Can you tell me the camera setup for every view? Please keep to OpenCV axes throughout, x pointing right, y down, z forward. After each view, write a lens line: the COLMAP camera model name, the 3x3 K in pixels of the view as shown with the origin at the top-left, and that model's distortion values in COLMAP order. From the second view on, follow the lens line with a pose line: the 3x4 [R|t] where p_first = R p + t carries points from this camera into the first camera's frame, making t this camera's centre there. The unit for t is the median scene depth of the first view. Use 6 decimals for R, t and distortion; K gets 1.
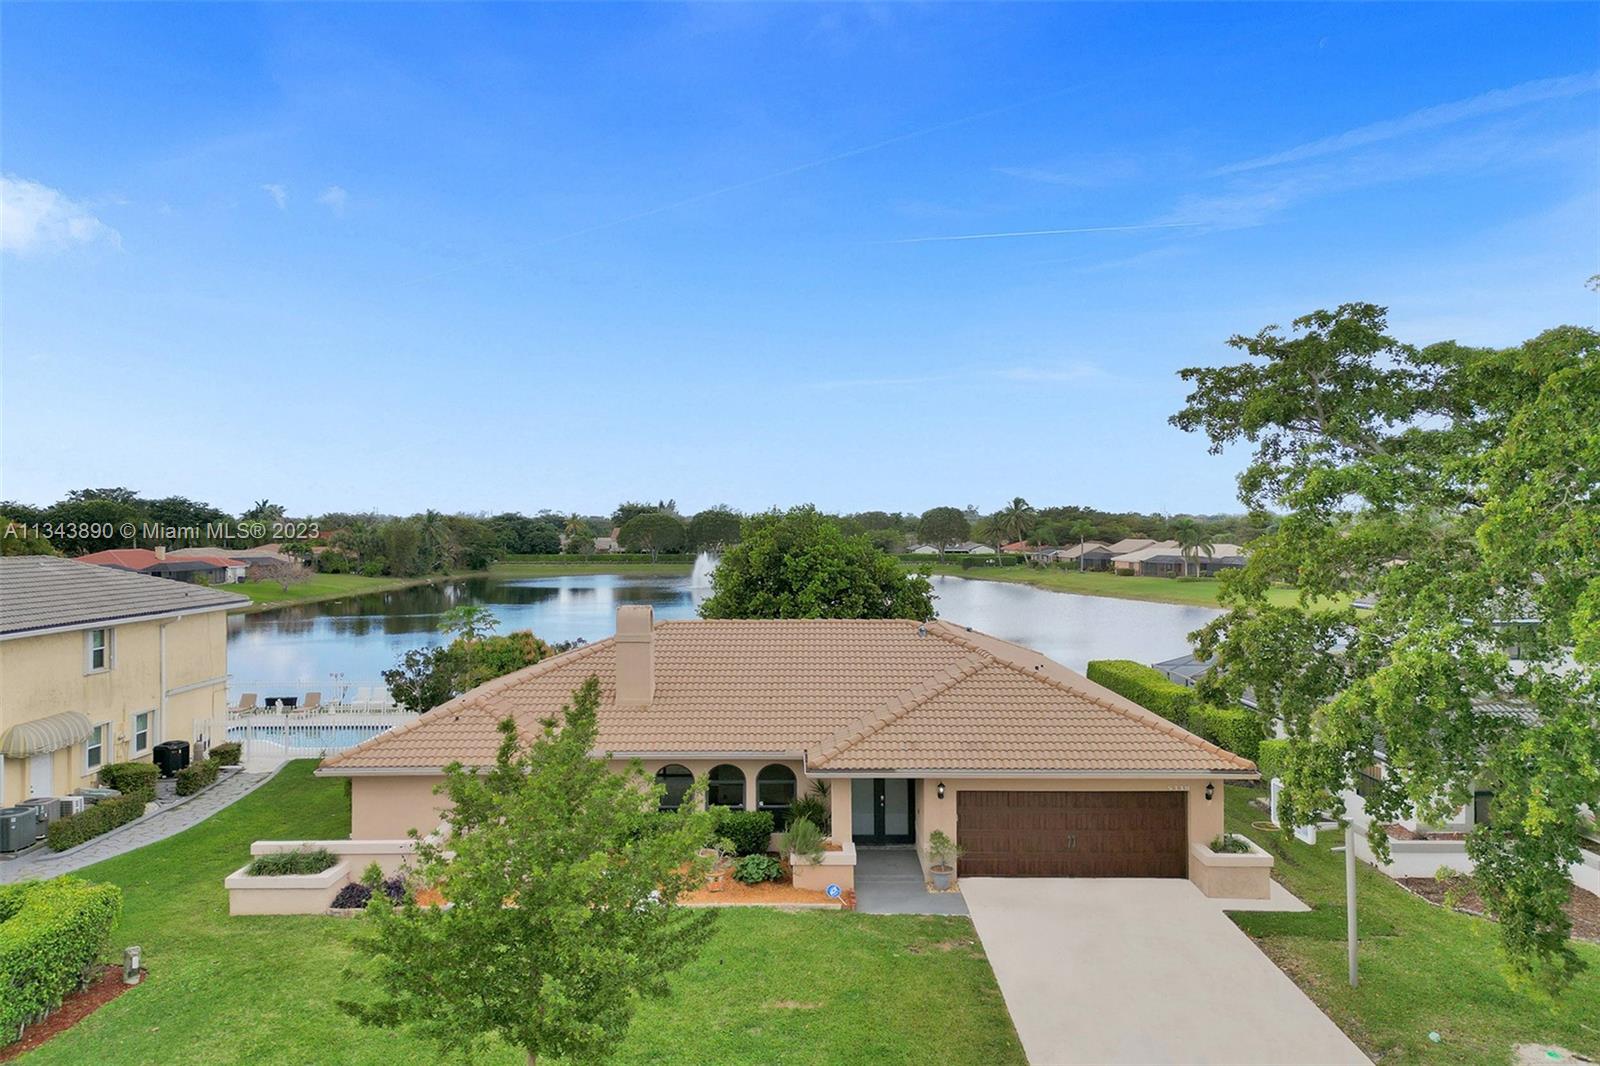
lens RADIAL K [[1057.9, 0, 802.3], [0, 1057.9, 519.8], [0, 0, 1]] dist [0.050301, -0.034561]
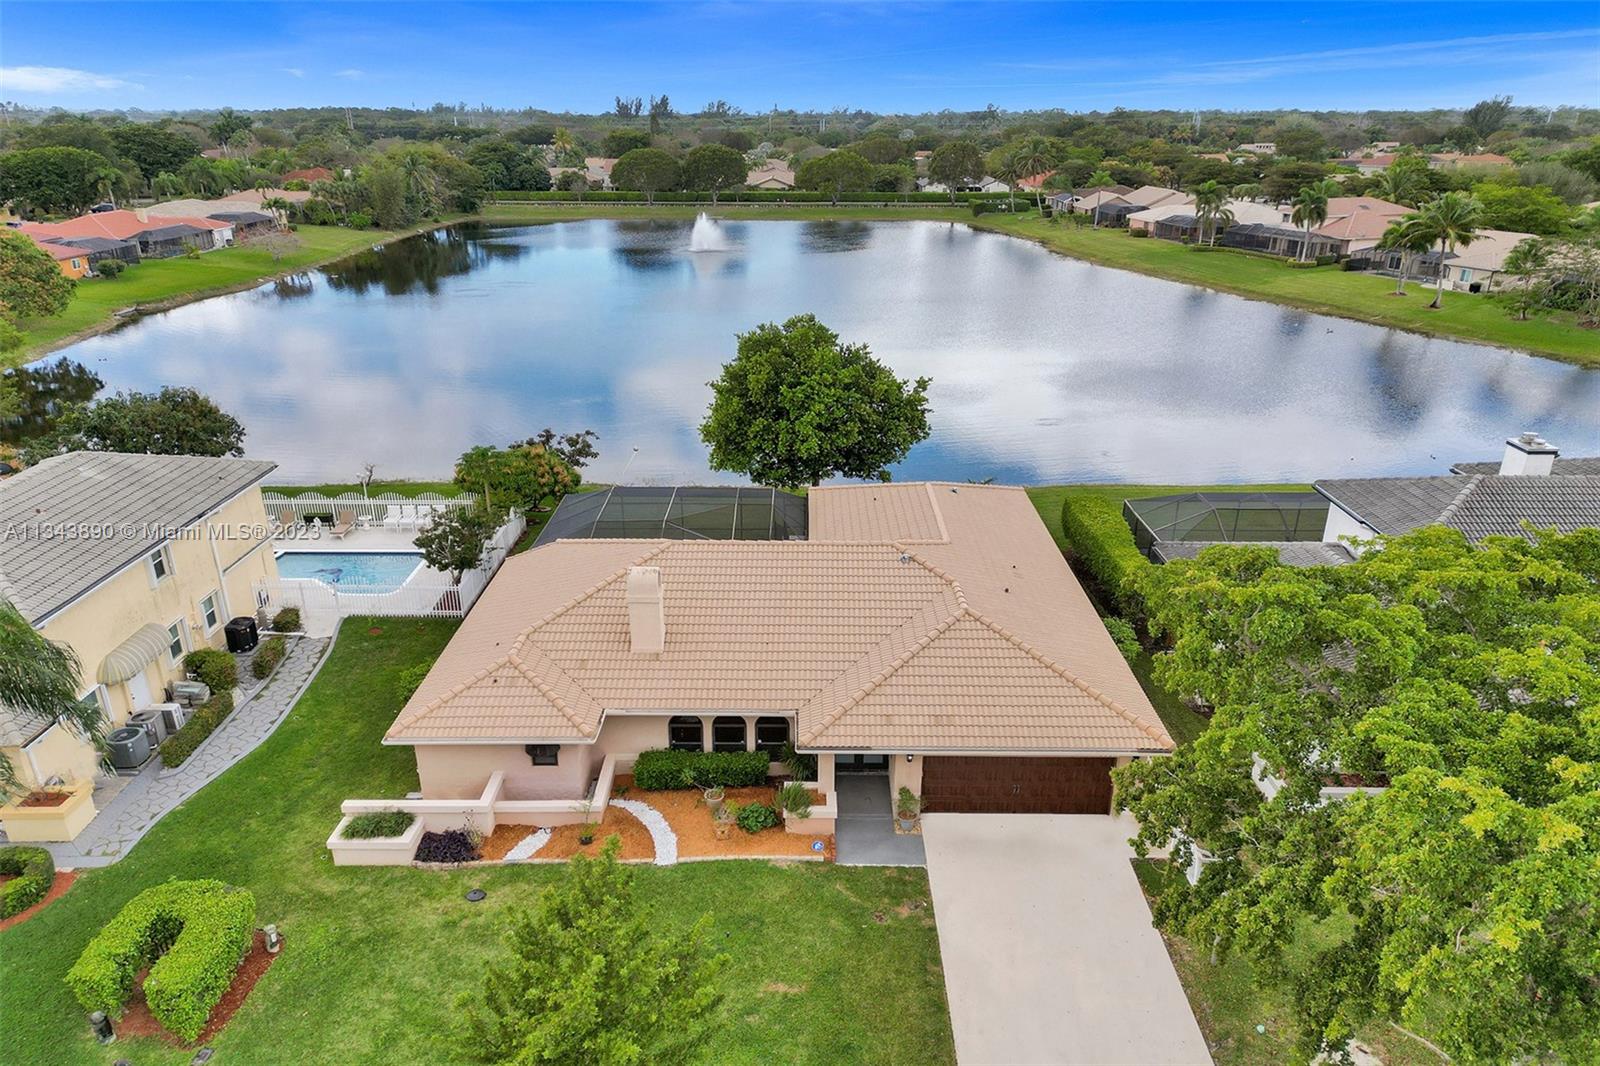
lens RADIAL K [[1057.9, 0, 802.3], [0, 1057.9, 526.3], [0, 0, 1]] dist [0.050301, -0.034561]
pose [[0.999985, 0.003550, -0.004137, 0.014100], [-0.001726, 0.926023, 0.377463, -0.426008], [0.005171, -0.377451, 0.926015, -0.002909]]
